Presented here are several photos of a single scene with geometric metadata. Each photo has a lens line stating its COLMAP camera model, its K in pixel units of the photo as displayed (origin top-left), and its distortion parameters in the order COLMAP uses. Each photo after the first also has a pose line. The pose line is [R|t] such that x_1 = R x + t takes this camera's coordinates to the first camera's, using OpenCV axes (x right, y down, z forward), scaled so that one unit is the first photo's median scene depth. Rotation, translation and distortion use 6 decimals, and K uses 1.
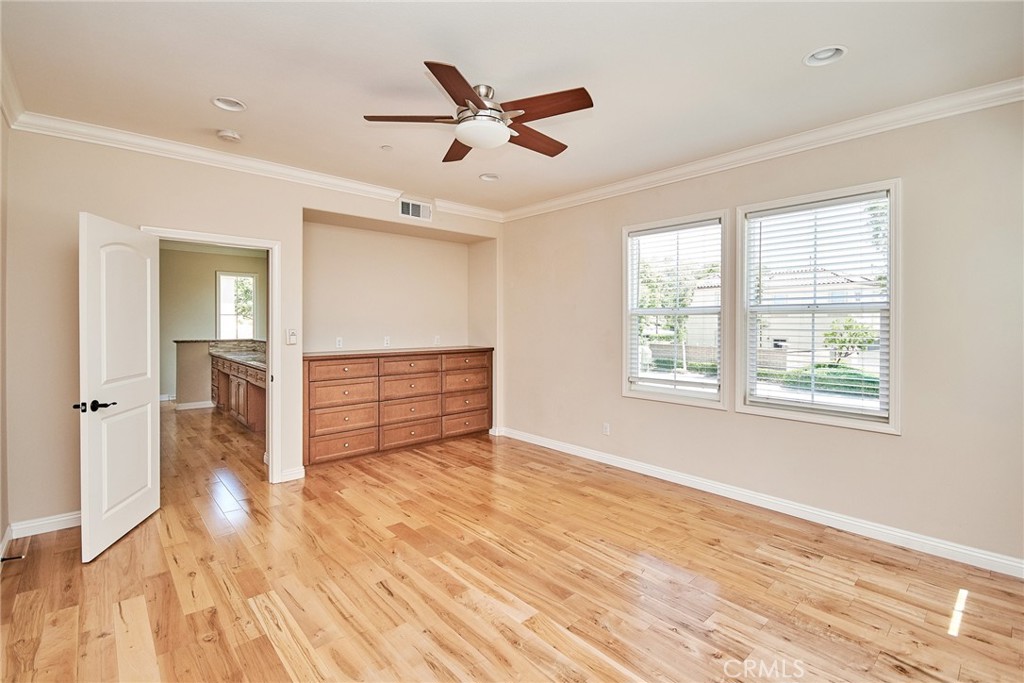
lens RADIAL K [[461.8, 0, 515.3], [0, 461.8, 327.5], [0, 0, 1]] dist [0.000234, 0.000141]
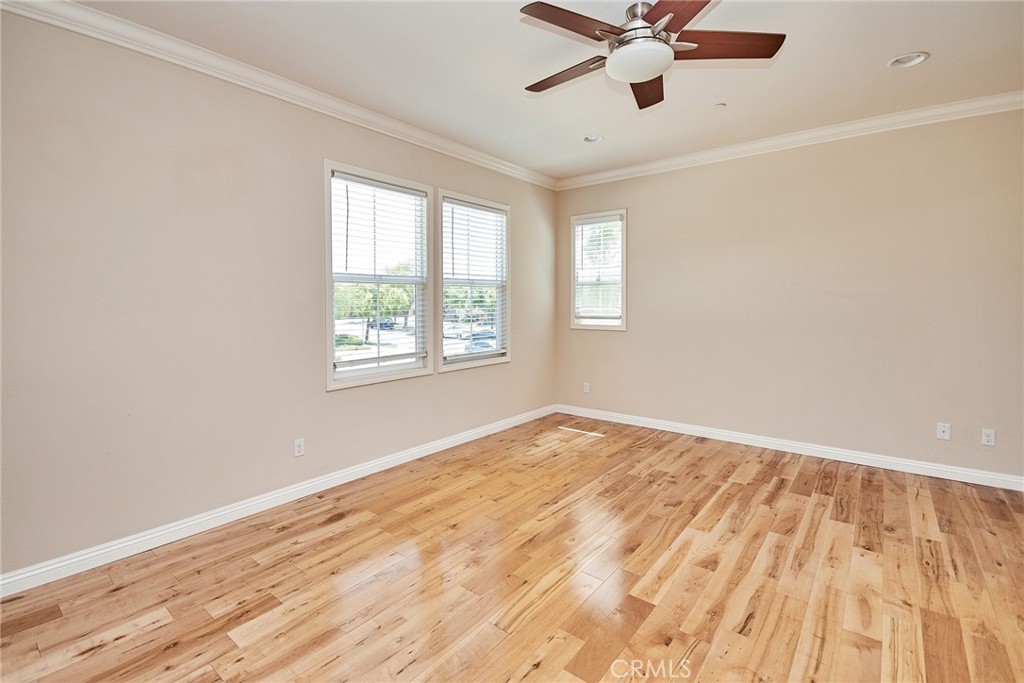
lens RADIAL K [[465.2, 0, 510.8], [0, 465.2, 306.5], [0, 0, 1]] dist [-0.002338, -0.000639]
pose [[-0.154027, -0.010429, 0.988012, -0.859249], [0.014658, 0.999810, 0.012838, 0.016408], [-0.987958, 0.016460, -0.153845, 1.313572]]
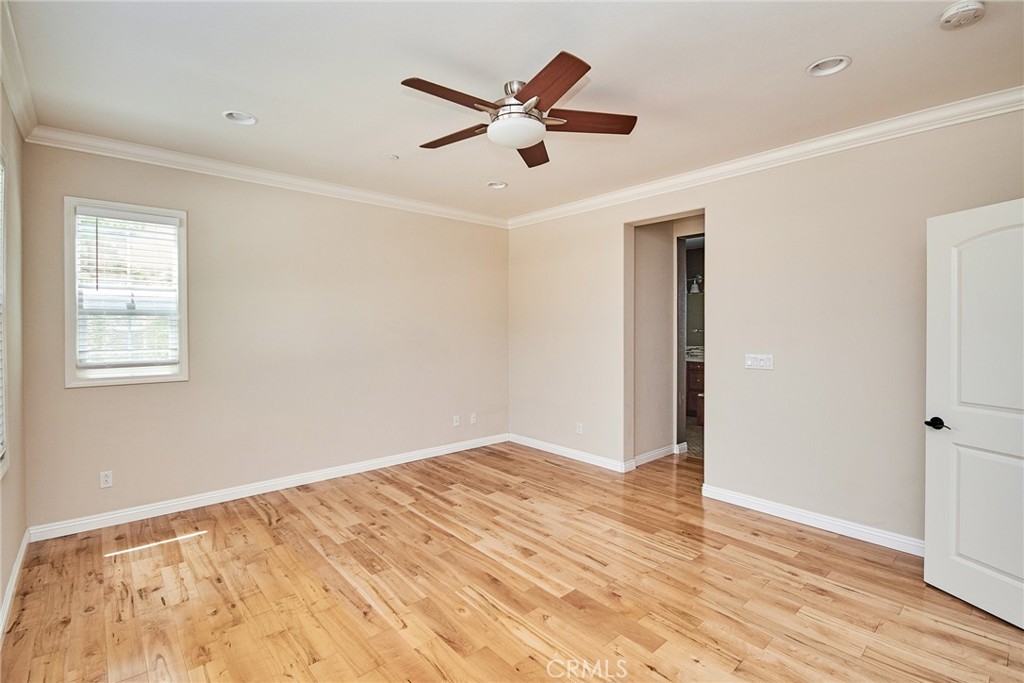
lens RADIAL K [[461.8, 0, 515.3], [0, 461.8, 327.5], [0, 0, 1]] dist [0.000234, 0.000141]
pose [[-0.999896, -0.003943, 0.013893, -0.078663], [-0.003759, 0.999906, 0.013222, -0.029003], [-0.013943, 0.013168, -0.999816, 1.883790]]
